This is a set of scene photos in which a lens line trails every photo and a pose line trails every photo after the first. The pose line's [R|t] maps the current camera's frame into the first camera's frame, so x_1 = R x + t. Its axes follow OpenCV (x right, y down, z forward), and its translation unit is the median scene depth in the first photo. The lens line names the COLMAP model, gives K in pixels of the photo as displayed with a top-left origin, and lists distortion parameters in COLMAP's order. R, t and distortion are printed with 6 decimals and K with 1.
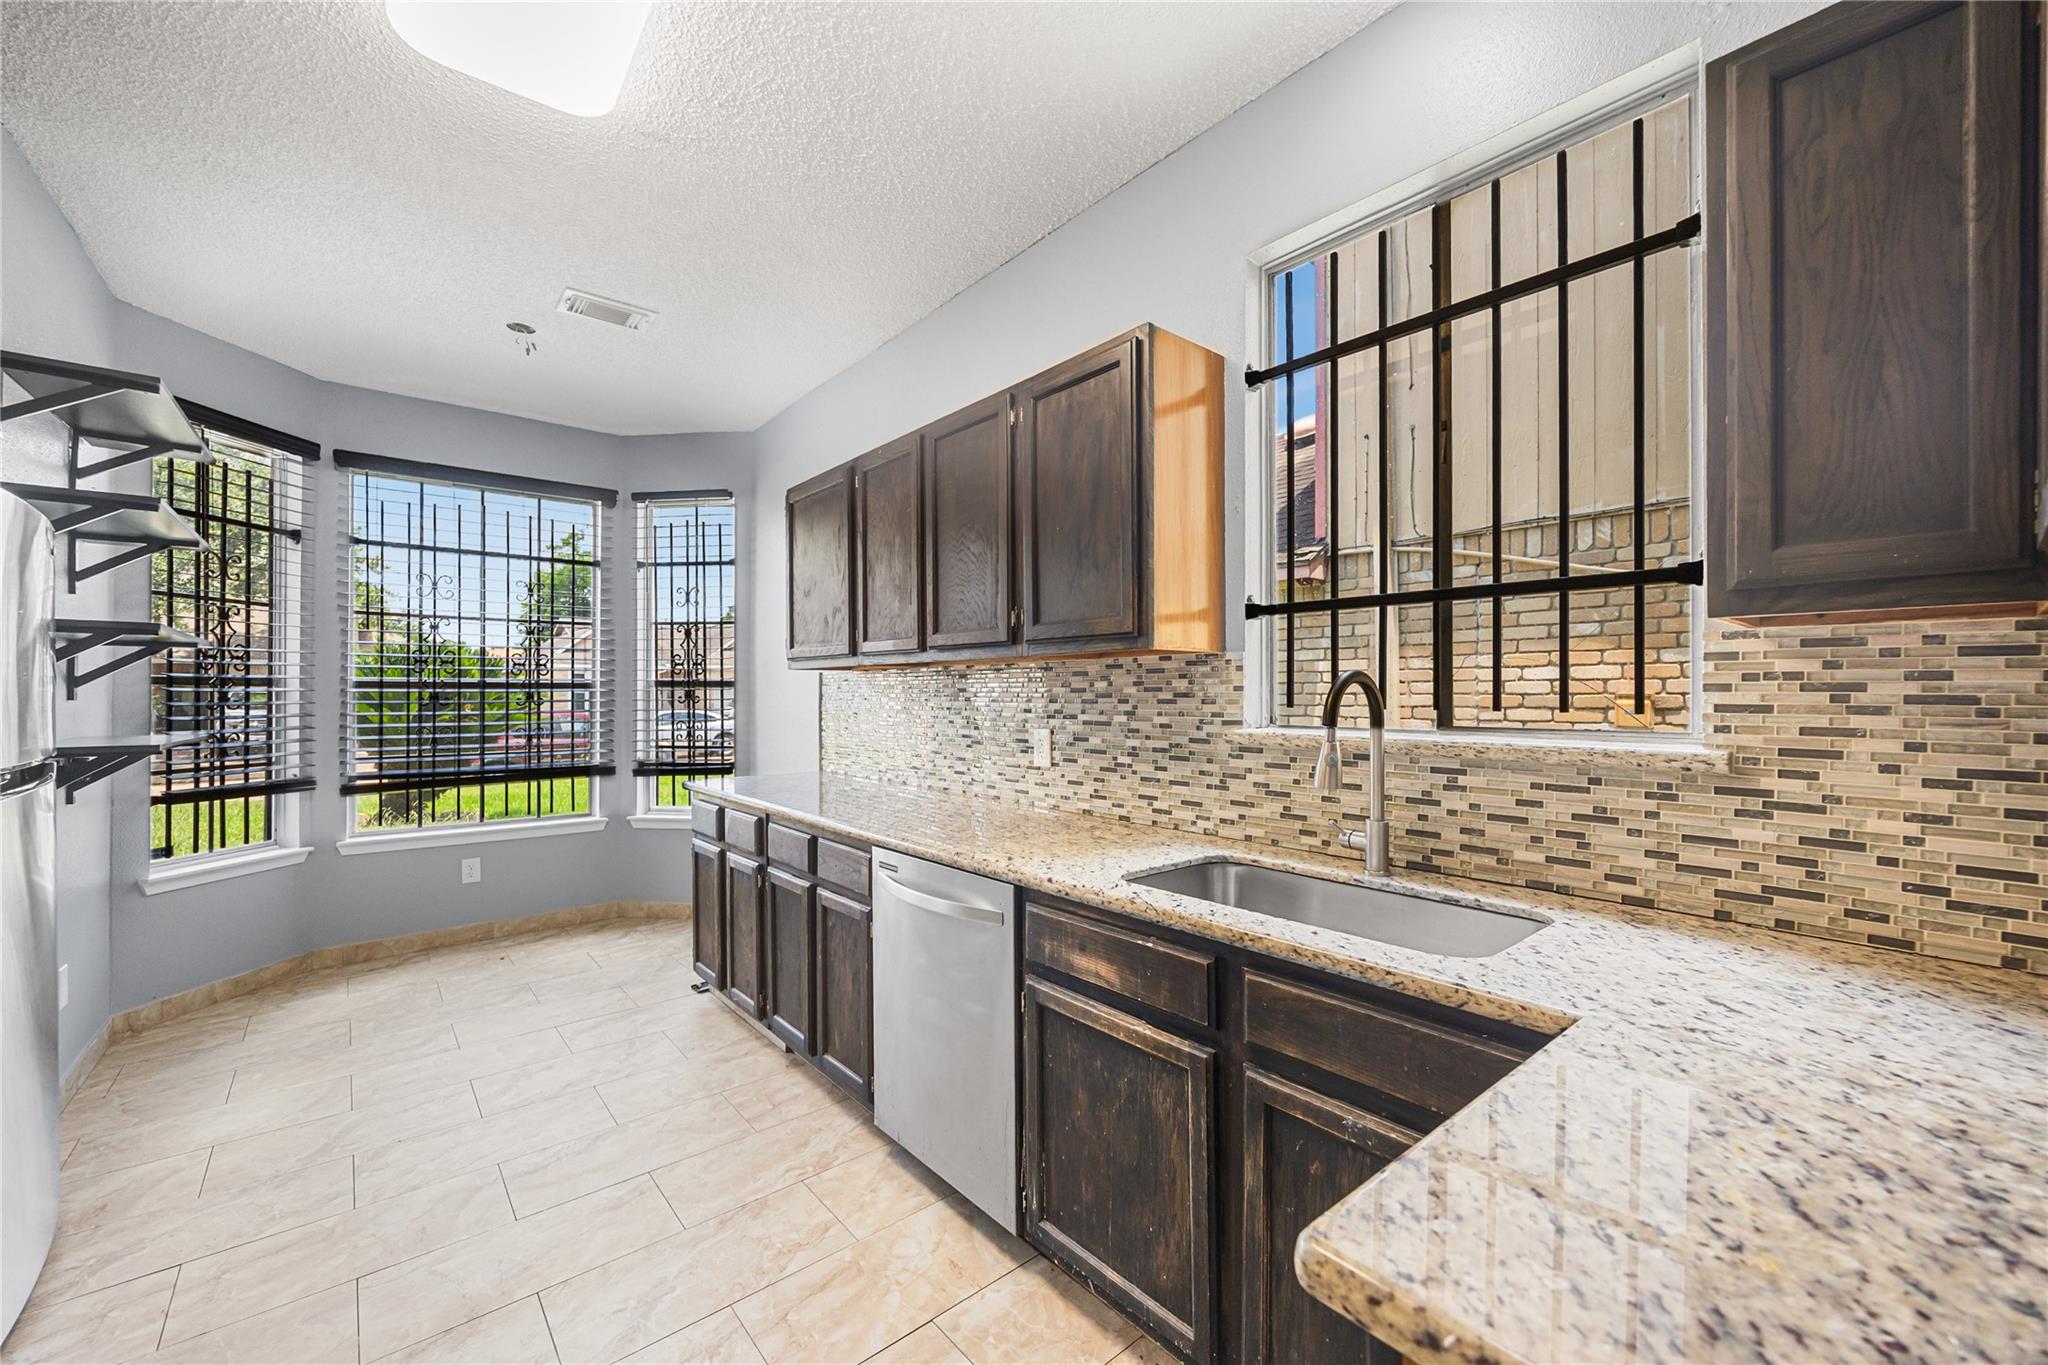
lens RADIAL K [[788.4, 0, 1013.1], [0, 788.4, 699.1], [0, 0, 1]] dist [0.000131, -0.000531]
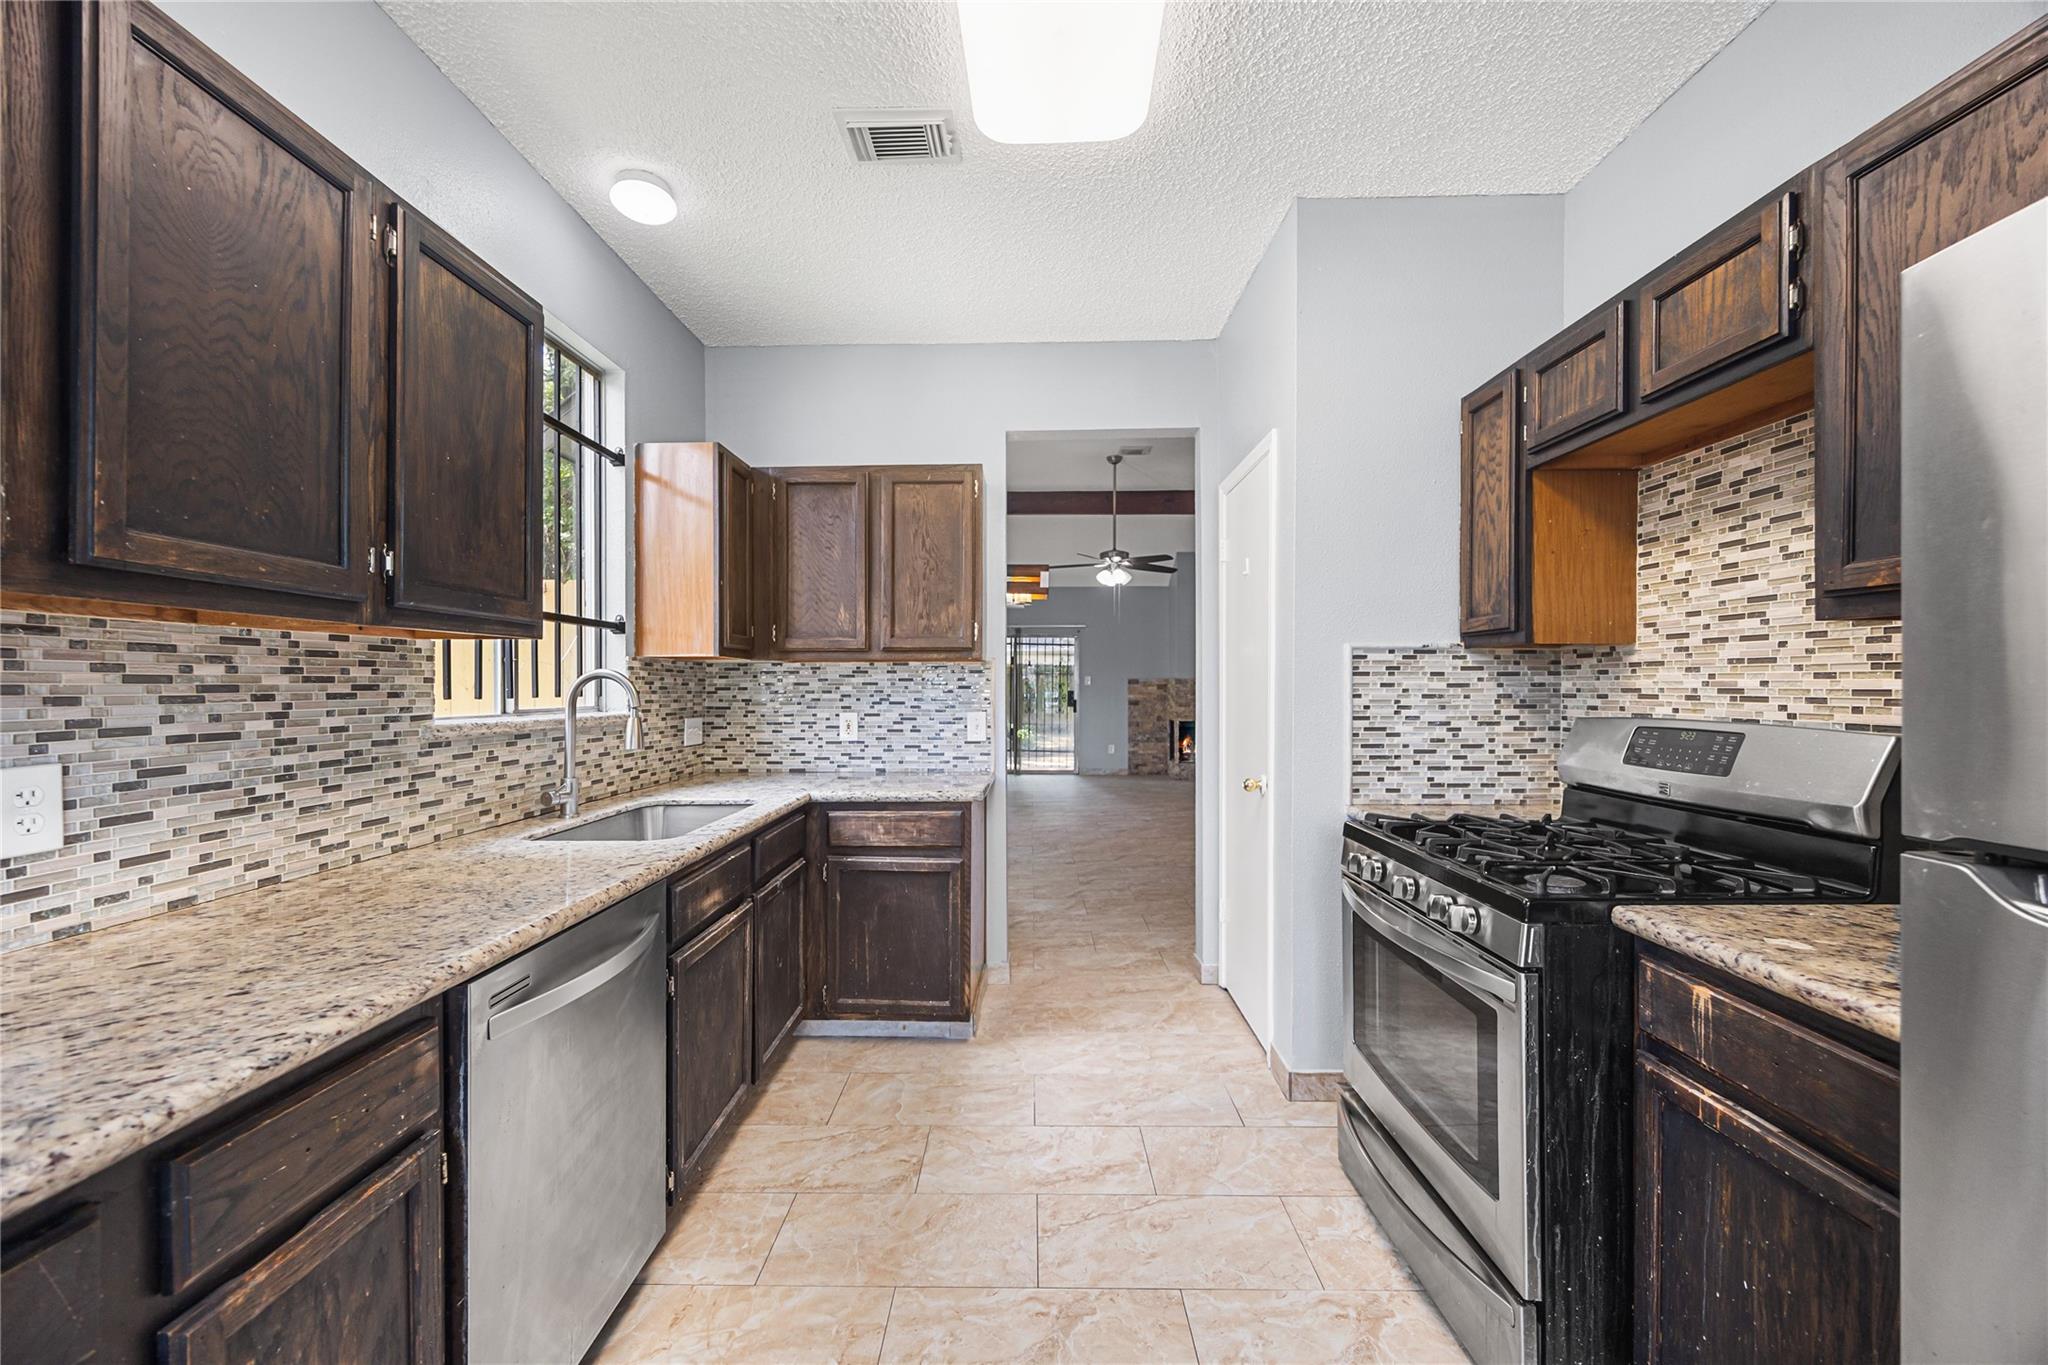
lens RADIAL K [[788.4, 0, 1015.0], [0, 788.4, 686.8], [0, 0, 1]] dist [0.000131, -0.000531]
pose [[-0.751140, 0.000973, 0.660142, -0.760031], [0.006450, 0.999962, 0.005866, -0.005923], [-0.660111, 0.008664, -0.751118, 1.122080]]
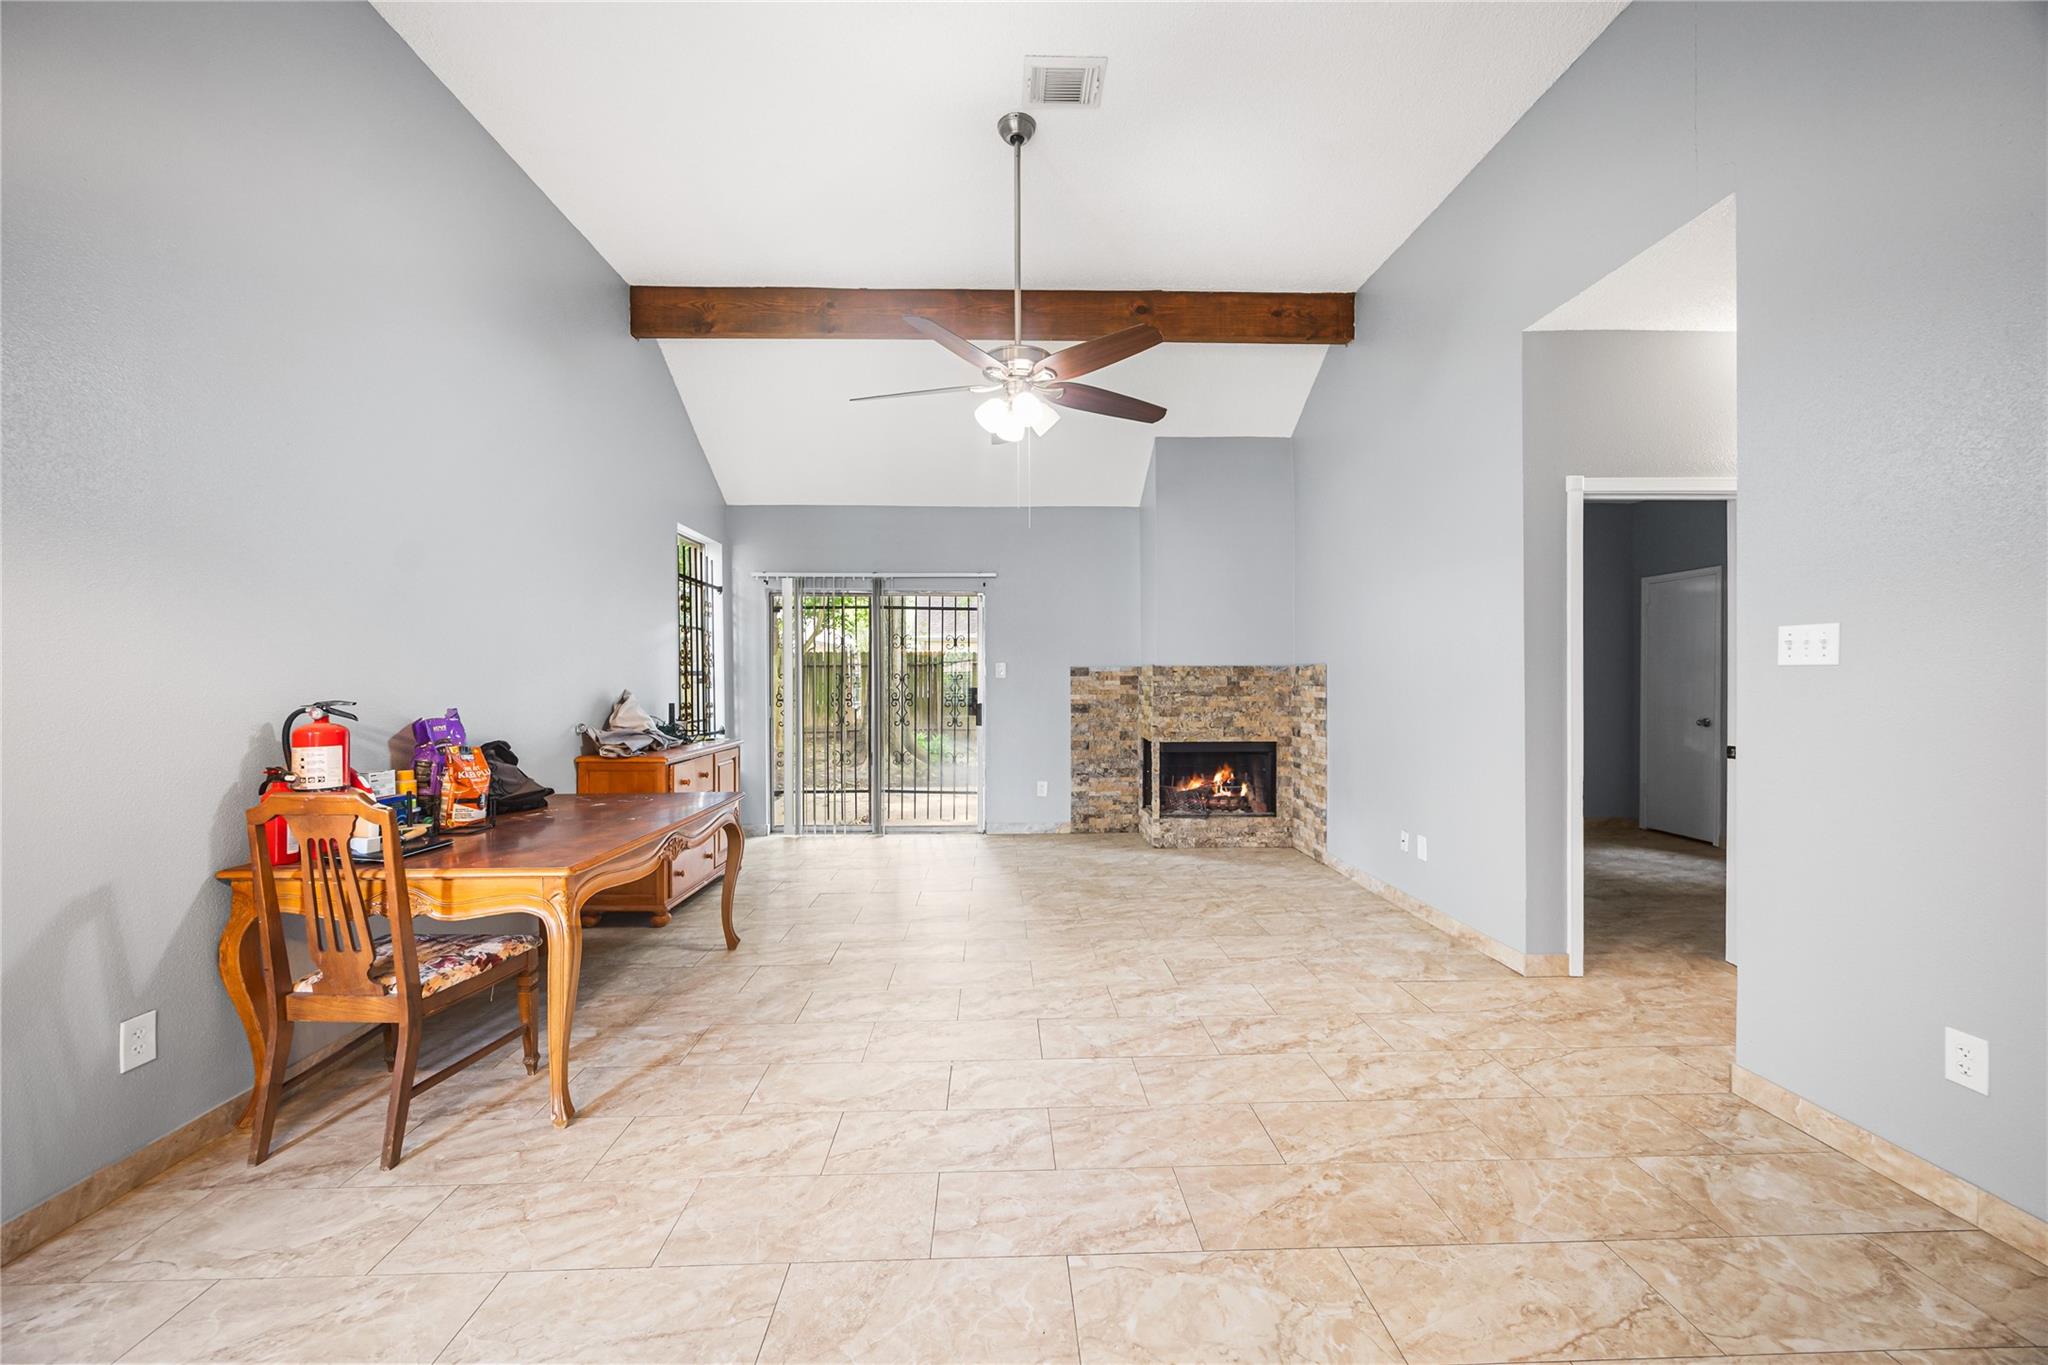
lens RADIAL K [[788.4, 0, 1017.4], [0, 788.4, 680.6], [0, 0, 1]] dist [0.000131, -0.000531]
pose [[-0.783753, 0.001550, 0.621070, 0.381809], [0.009990, 0.999899, 0.010112, -0.003066], [-0.620992, 0.014129, -0.783690, -0.756646]]
